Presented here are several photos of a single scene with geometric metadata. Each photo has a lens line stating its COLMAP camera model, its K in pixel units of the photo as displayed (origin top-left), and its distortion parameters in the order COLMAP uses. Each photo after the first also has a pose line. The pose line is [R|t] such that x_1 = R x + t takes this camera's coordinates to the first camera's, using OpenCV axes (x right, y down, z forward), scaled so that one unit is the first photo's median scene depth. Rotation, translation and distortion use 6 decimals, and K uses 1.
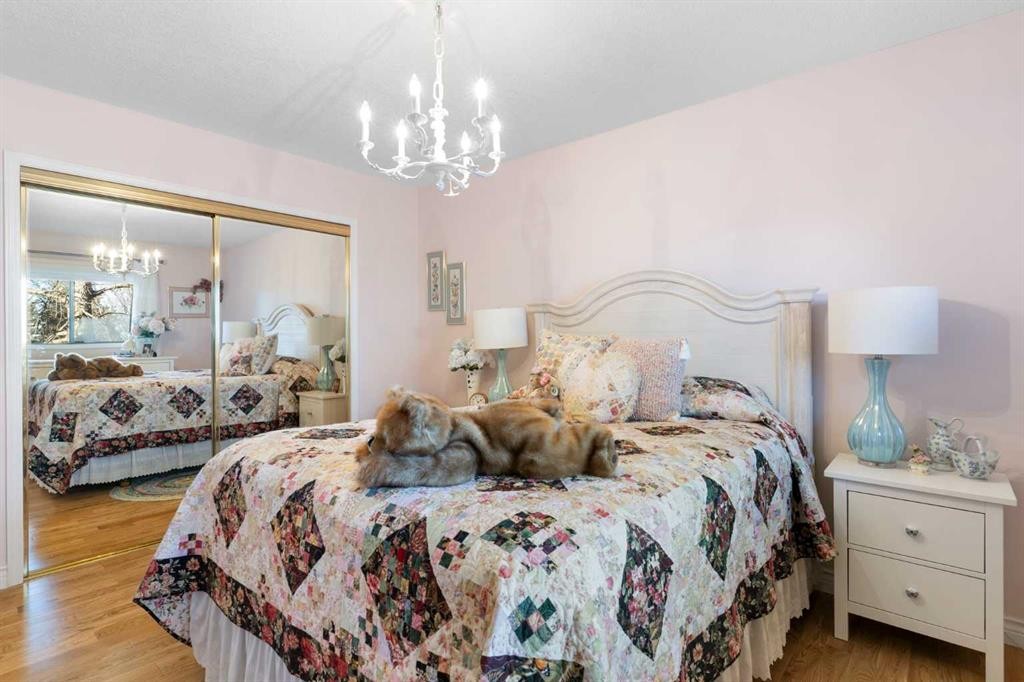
lens RADIAL K [[507.4, 0, 514.1], [0, 507.4, 333.5], [0, 0, 1]] dist [-0.002471, -0.000100]
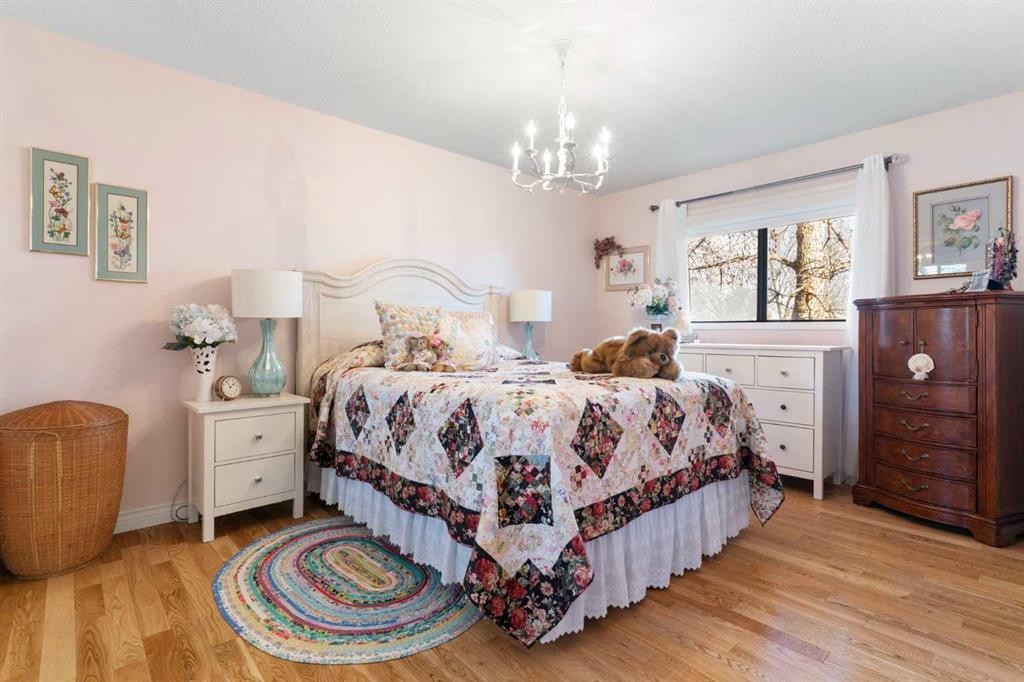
lens RADIAL K [[490.6, 0, 508.5], [0, 490.6, 335.8], [0, 0, 1]] dist [0.001231, 0.000193]
pose [[0.130130, -0.006953, 0.991473, -1.028224], [-0.006536, 0.999948, 0.007871, 0.064833], [-0.991475, -0.007504, 0.130078, 0.660249]]
